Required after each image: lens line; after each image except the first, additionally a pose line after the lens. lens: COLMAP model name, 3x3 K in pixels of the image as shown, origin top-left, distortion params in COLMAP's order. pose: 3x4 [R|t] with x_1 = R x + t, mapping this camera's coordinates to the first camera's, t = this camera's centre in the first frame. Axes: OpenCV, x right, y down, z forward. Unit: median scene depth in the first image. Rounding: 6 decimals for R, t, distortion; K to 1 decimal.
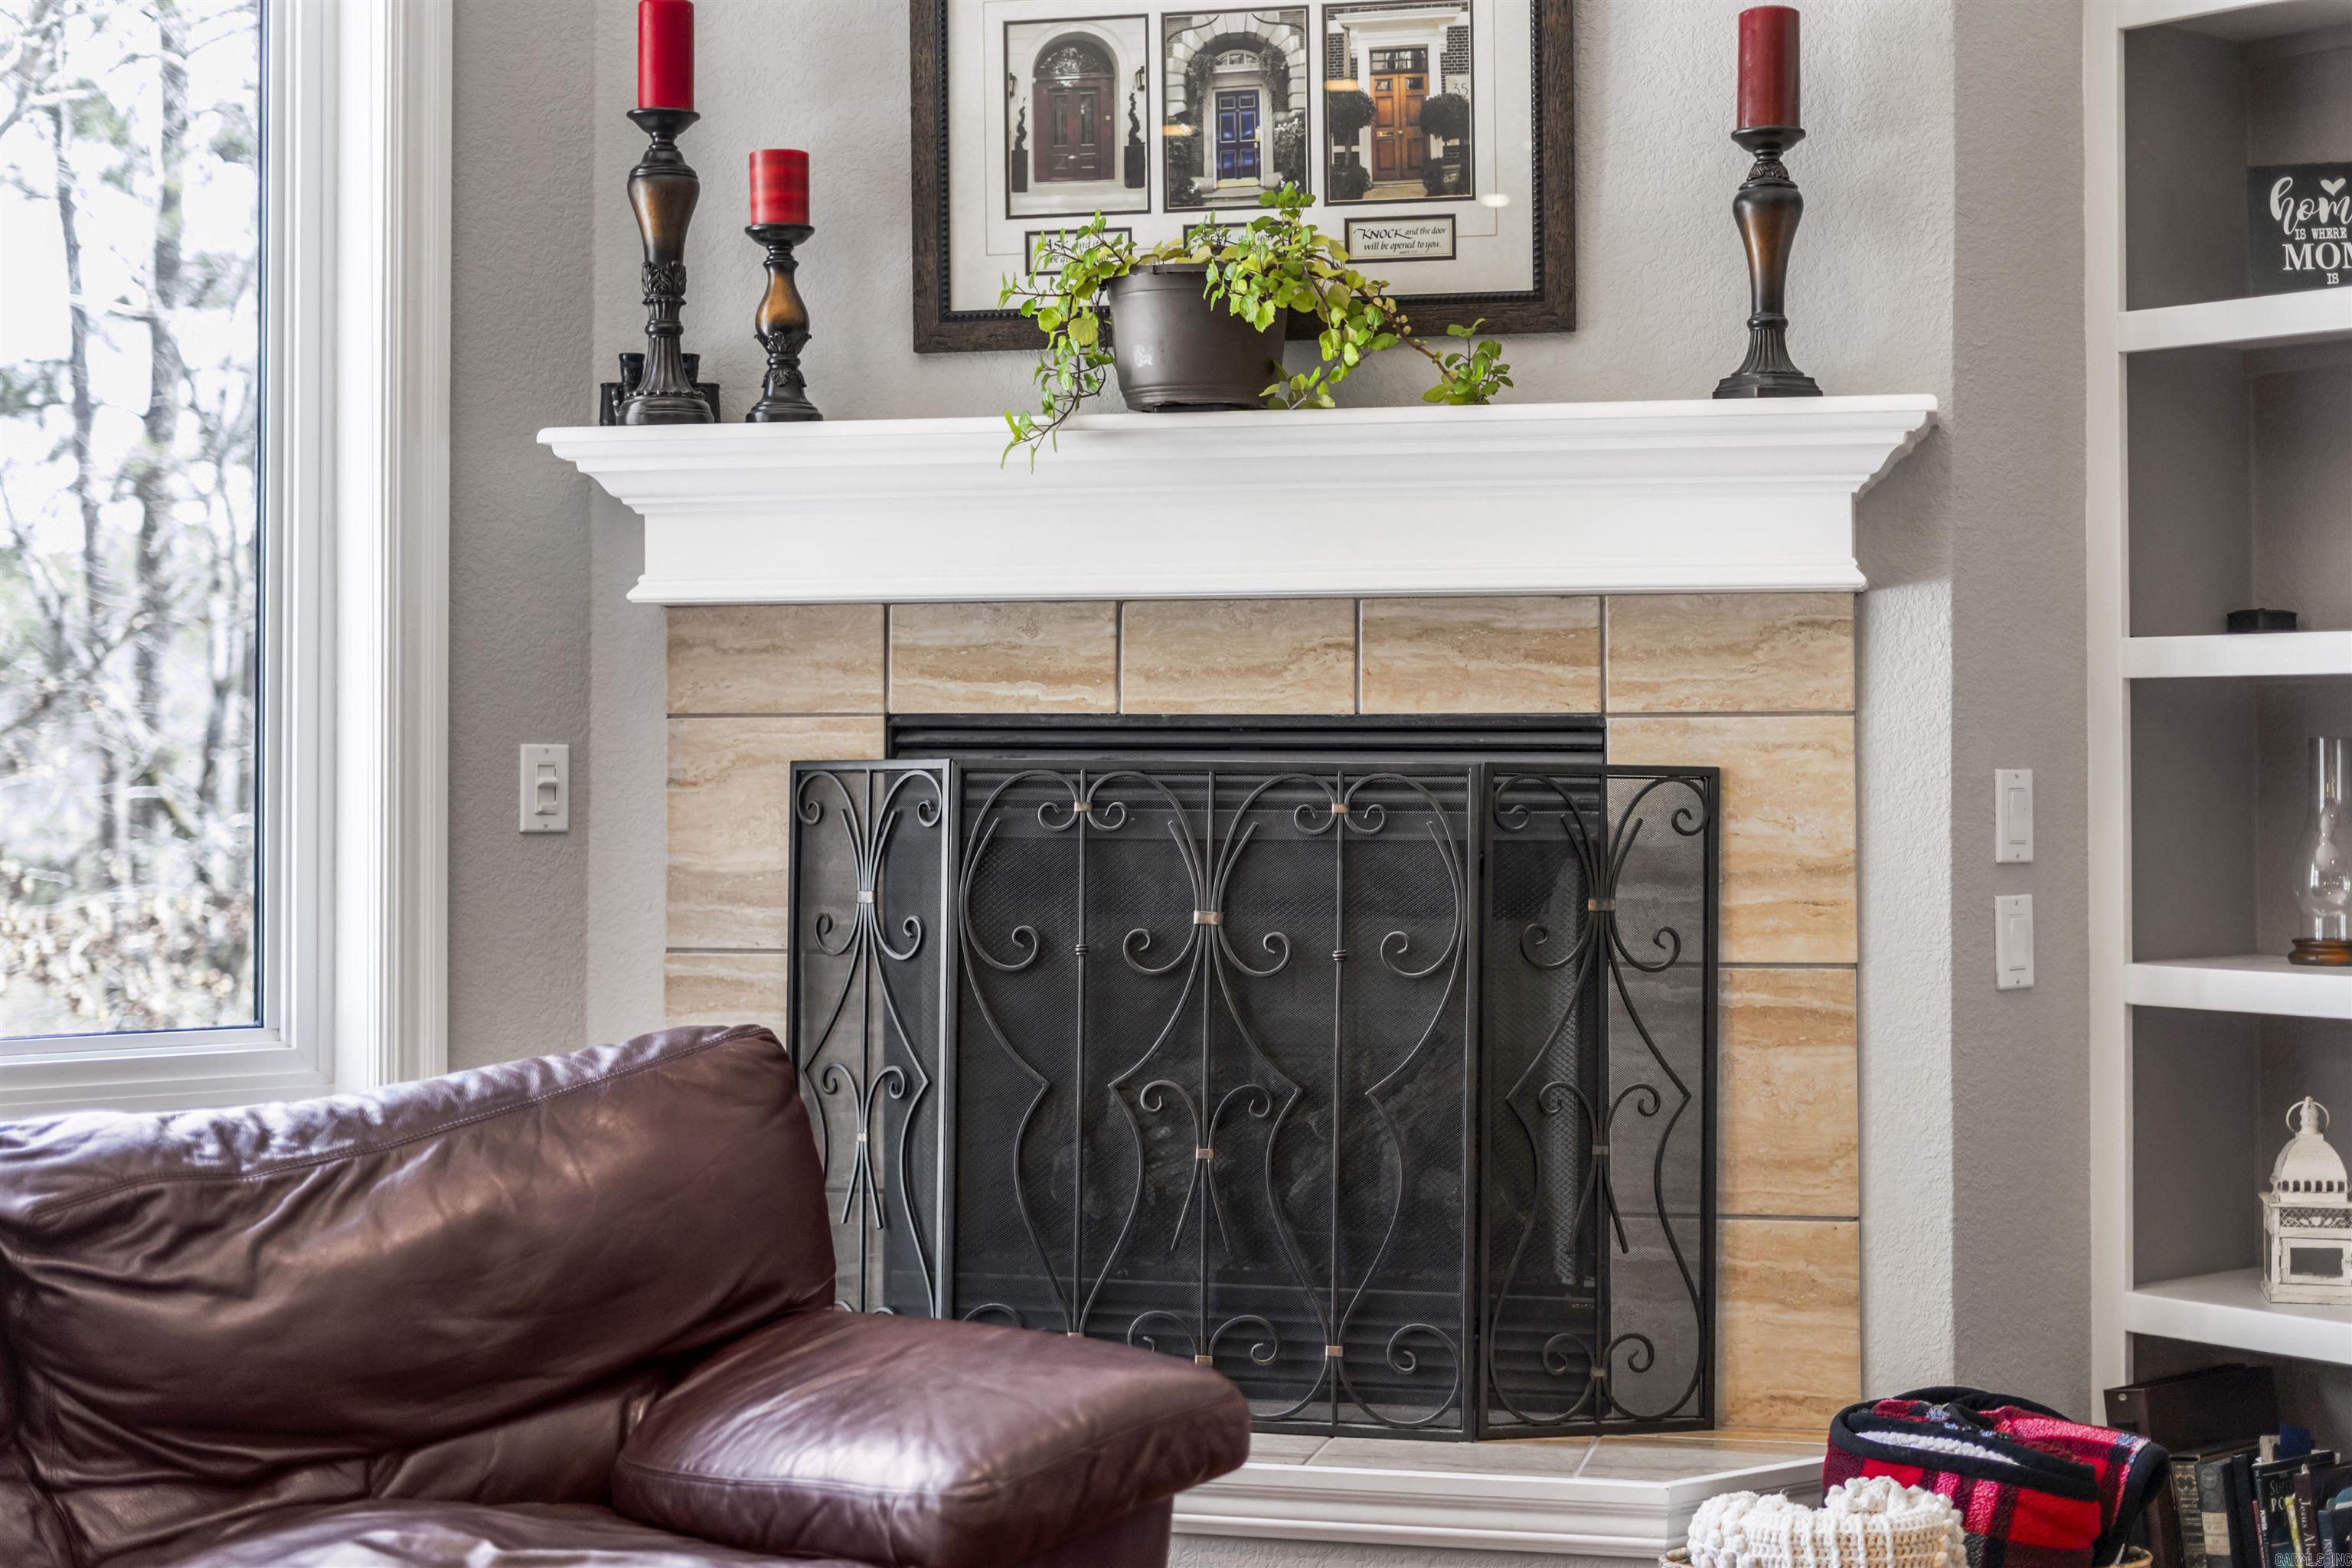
lens RADIAL K [[3516.2, 0, 1165.0], [0, 3516.2, 706.7], [0, 0, 1]] dist [0.021391, 0.000000]
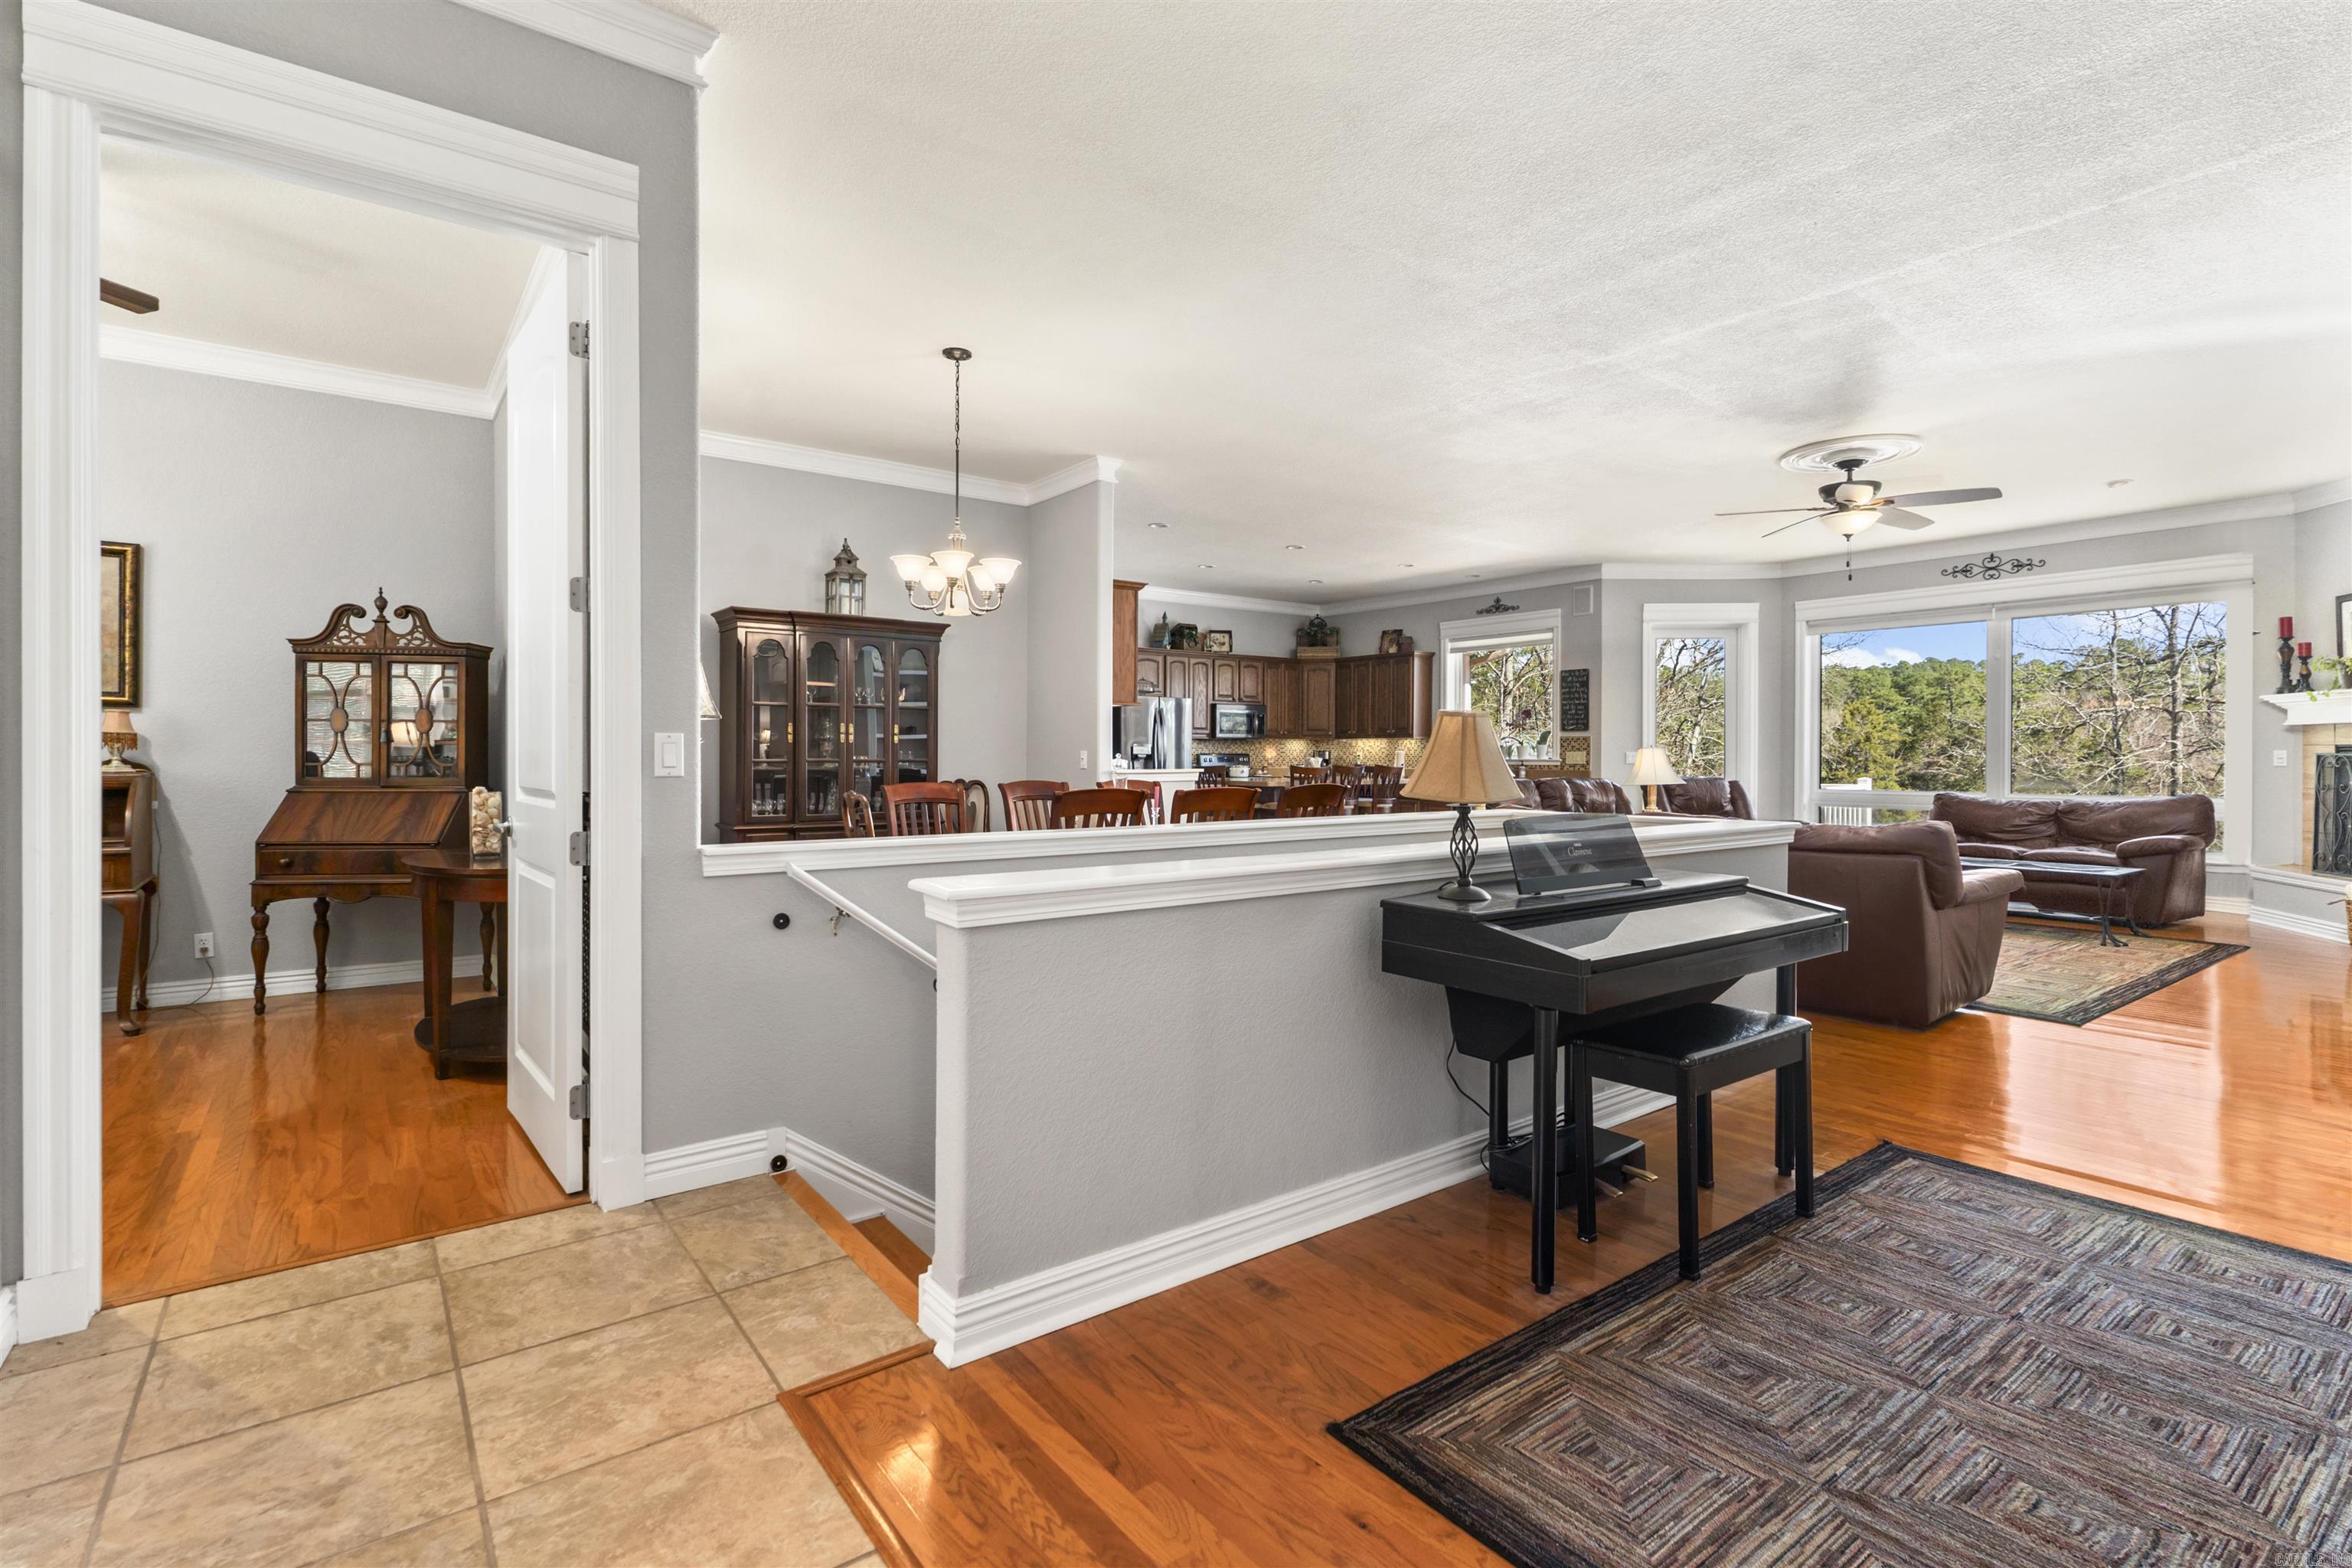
lens RADIAL K [[1083.3, 0, 1188.0], [0, 1083.3, 764.3], [0, 0, 1]] dist [-0.000012, -0.000448]
pose [[-0.040739, 0.008998, -0.999129, 1.684847], [0.022086, 0.999723, 0.008103, -0.020726], [0.998926, -0.021736, -0.040927, -0.686919]]
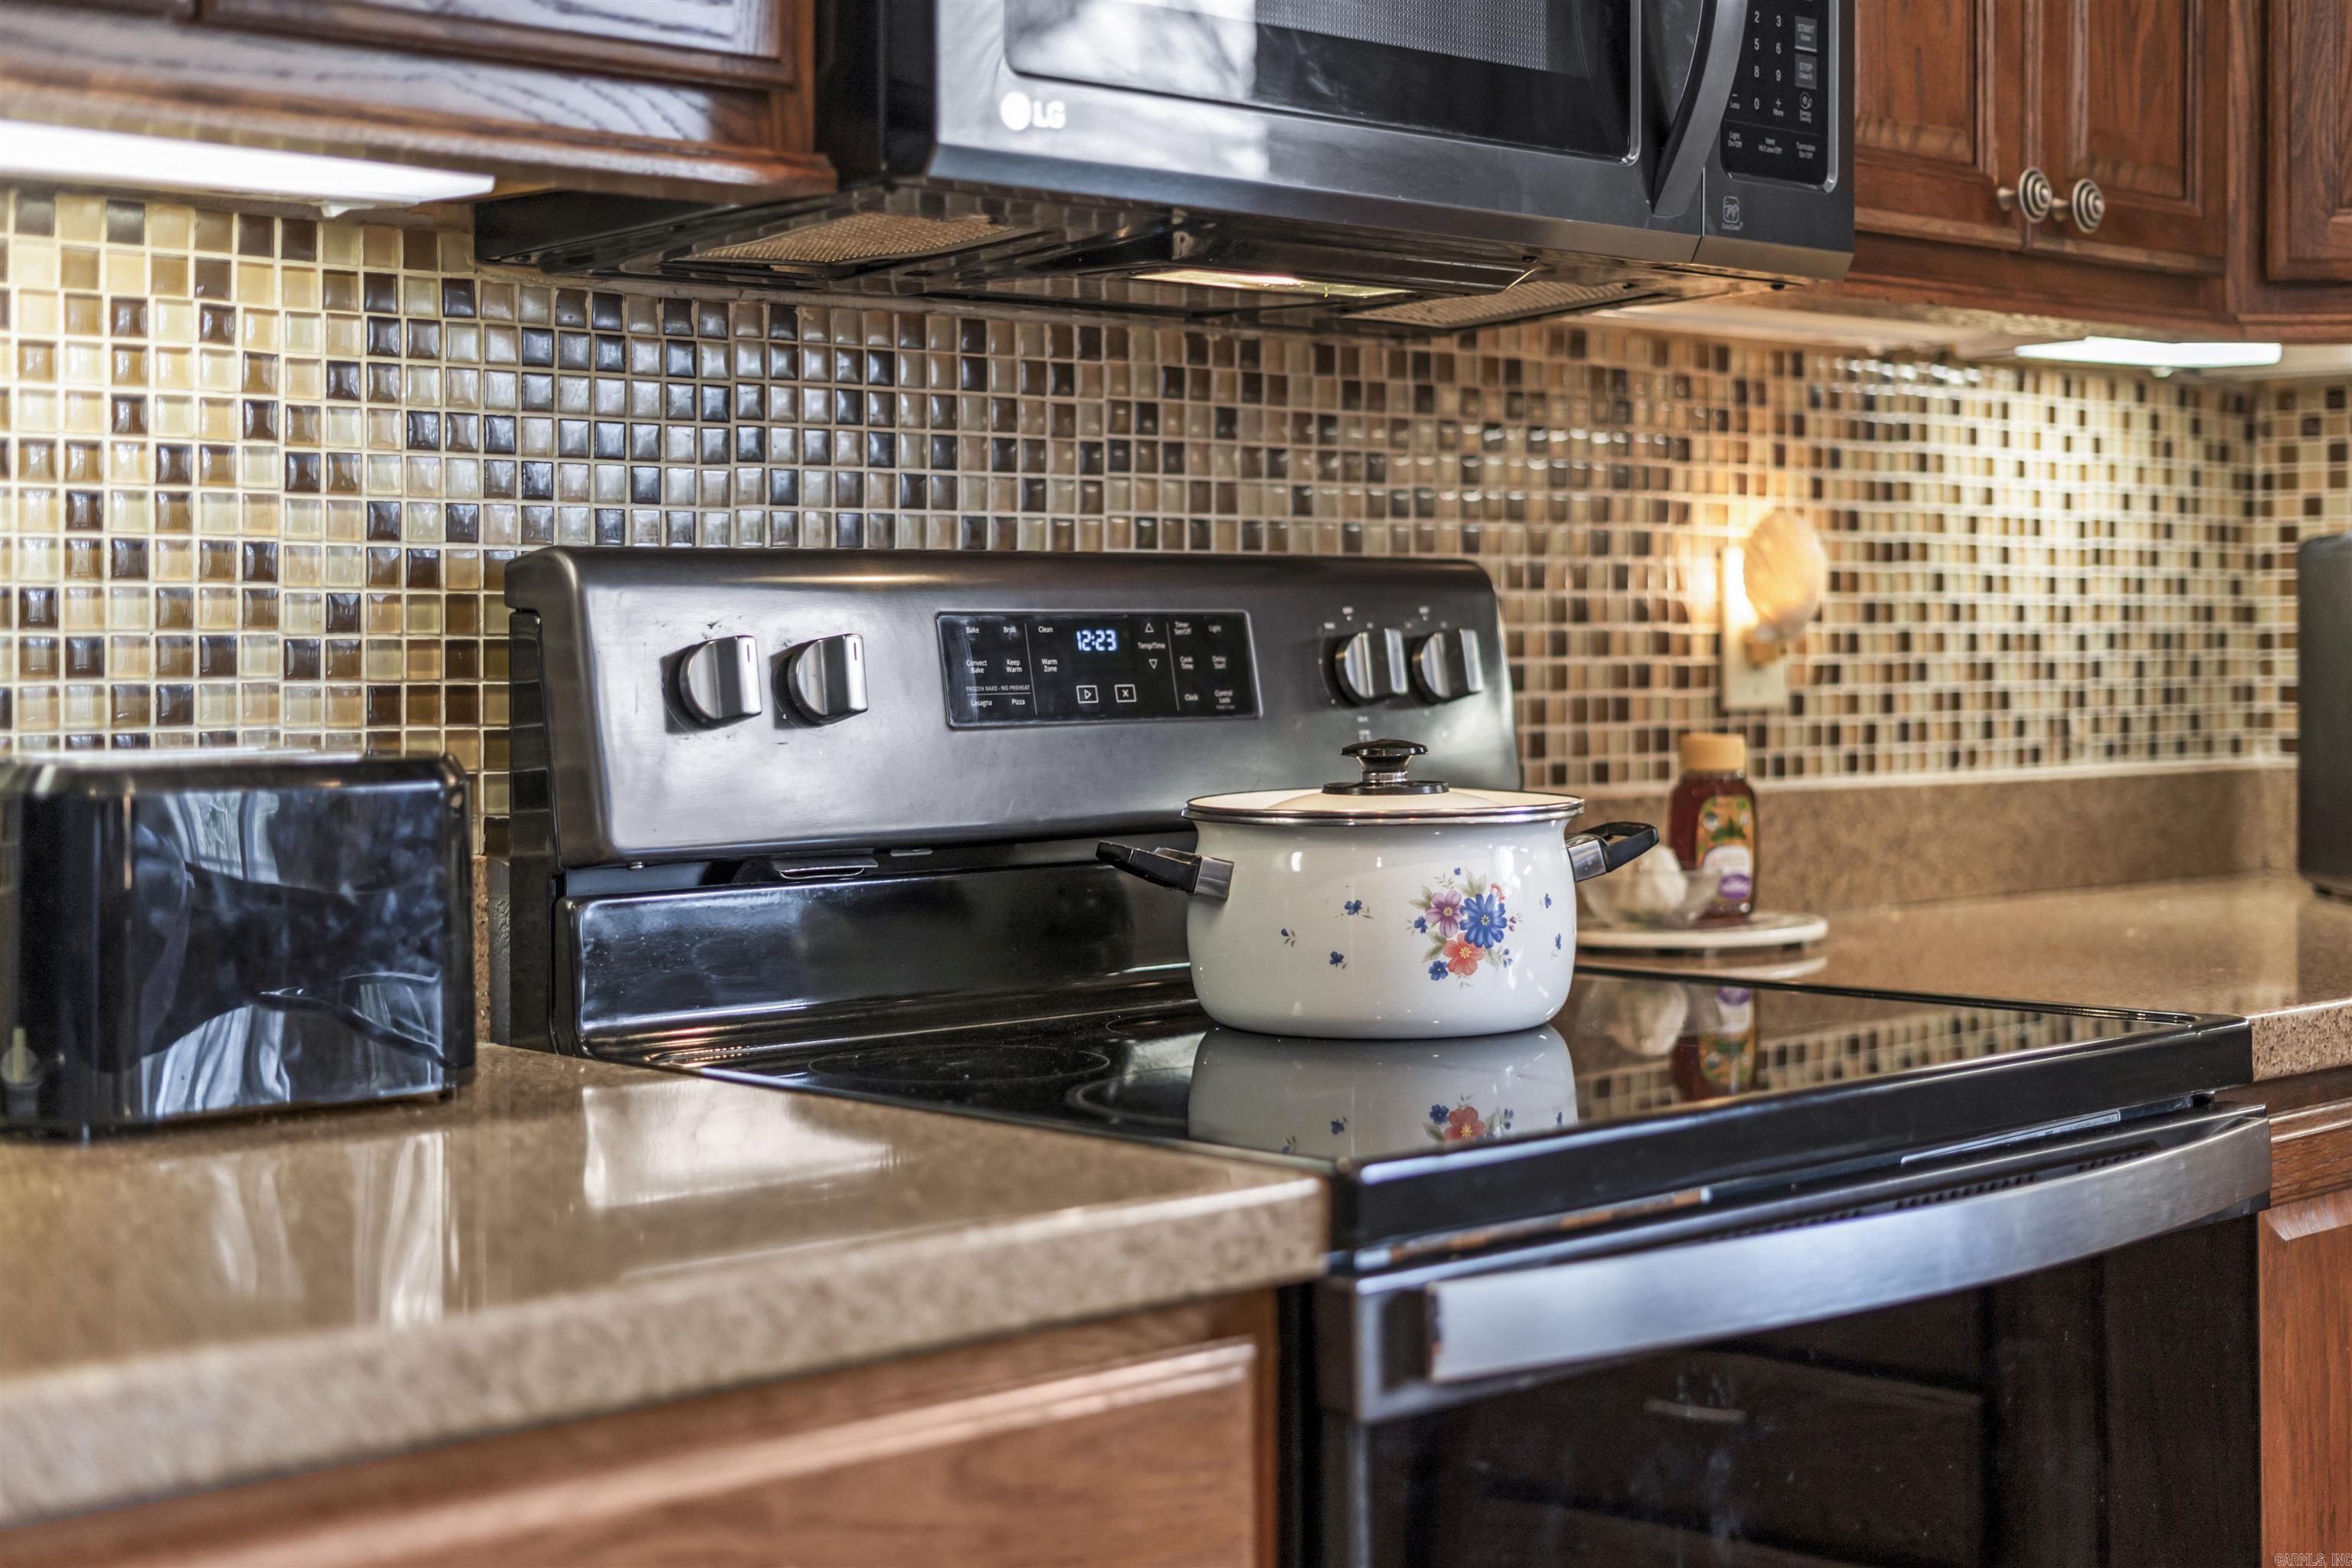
lens RADIAL K [[3516.2, 0, 1228.5], [0, 3516.2, 657.4], [0, 0, 1]] dist [0.021391, 0.000000]
pose [[0.098484, 0.006339, -0.995118, -0.740699], [0.025824, 0.999627, 0.008924, -0.013484], [0.994804, -0.026577, 0.098283, -0.734454]]
